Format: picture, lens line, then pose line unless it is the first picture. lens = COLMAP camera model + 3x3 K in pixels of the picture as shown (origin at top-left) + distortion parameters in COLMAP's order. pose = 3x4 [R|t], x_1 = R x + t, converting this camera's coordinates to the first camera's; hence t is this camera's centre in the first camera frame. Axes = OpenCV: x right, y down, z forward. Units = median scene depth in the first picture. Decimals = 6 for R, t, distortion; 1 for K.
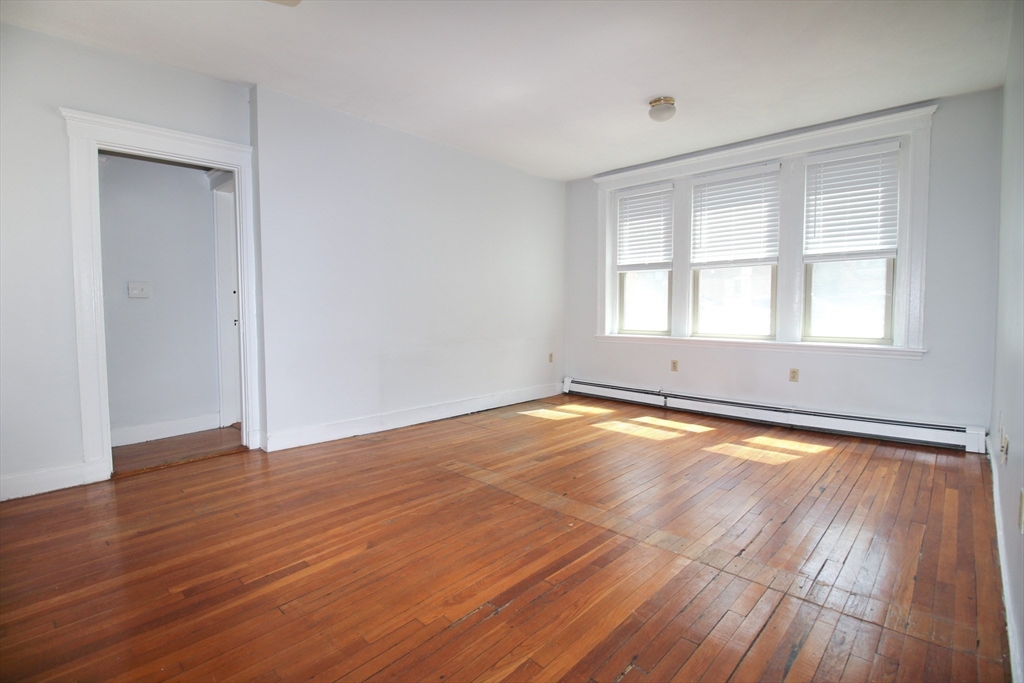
lens RADIAL K [[470.9, 0, 519.2], [0, 470.9, 329.3], [0, 0, 1]] dist [0.003132, -0.013845]
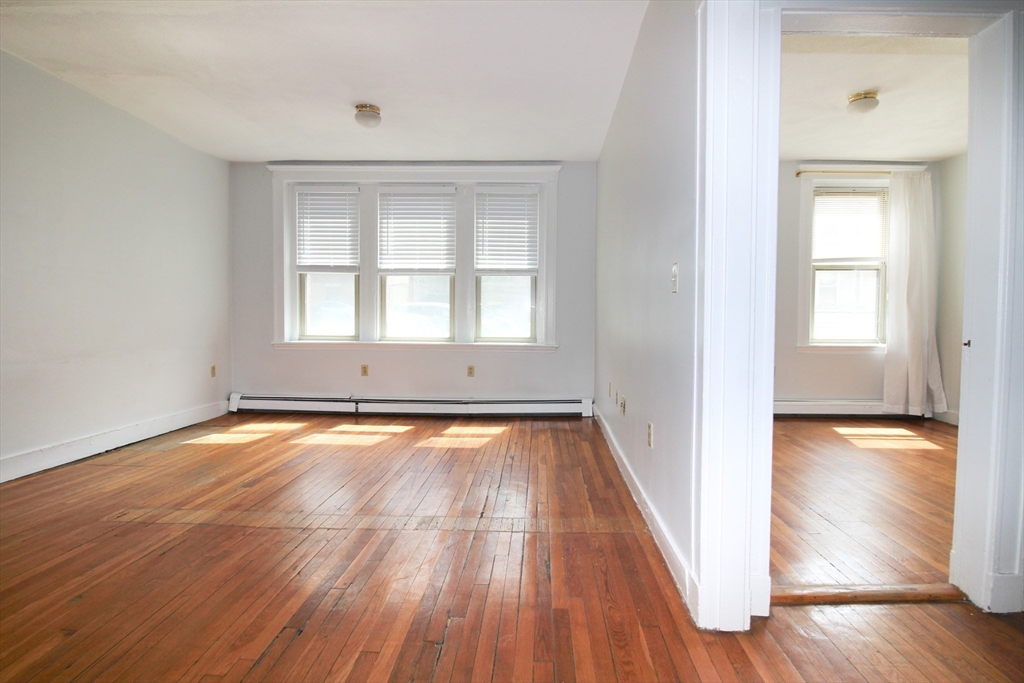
lens RADIAL K [[510.0, 0, 514.7], [0, 510.0, 327.1], [0, 0, 1]] dist [-0.012802, -0.000995]
pose [[0.751542, -0.004943, 0.659666, -0.159433], [0.019641, 0.999696, -0.014886, 0.008897], [-0.659392, 0.024144, 0.751411, -0.019223]]
